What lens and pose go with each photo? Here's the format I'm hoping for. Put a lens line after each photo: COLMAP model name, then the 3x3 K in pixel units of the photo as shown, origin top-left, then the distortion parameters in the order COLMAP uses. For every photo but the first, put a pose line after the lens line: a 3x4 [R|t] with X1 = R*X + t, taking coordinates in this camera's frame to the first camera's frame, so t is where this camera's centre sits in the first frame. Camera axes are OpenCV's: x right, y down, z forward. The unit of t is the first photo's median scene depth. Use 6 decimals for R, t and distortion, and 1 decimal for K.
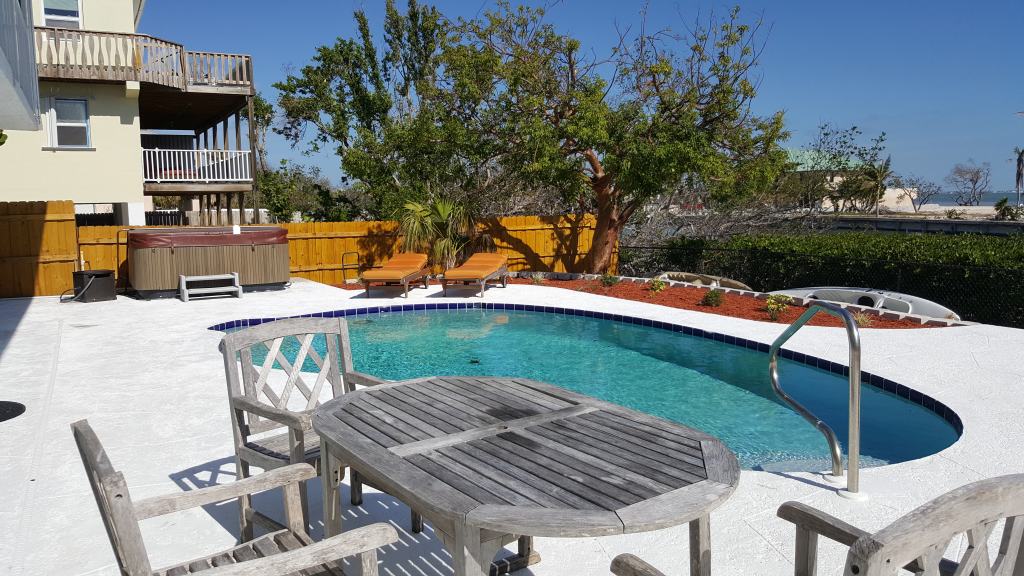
lens RADIAL K [[792.1, 0, 512.0], [0, 792.1, 288.0], [0, 0, 1]] dist [0.240199, -0.401366]
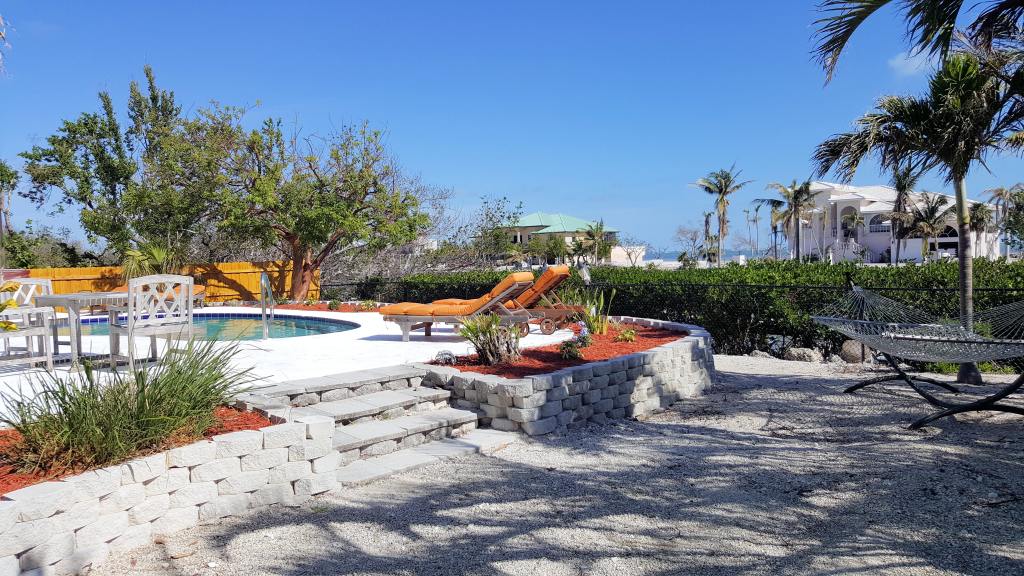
lens RADIAL K [[806.2, 0, 514.8], [0, 806.2, 300.1], [0, 0, 1]] dist [0.000224, -0.002198]
pose [[0.964129, -0.026672, 0.264092, 0.062945], [0.042225, 0.997681, -0.053389, 0.036382], [-0.262056, 0.062625, 0.963019, -0.224070]]
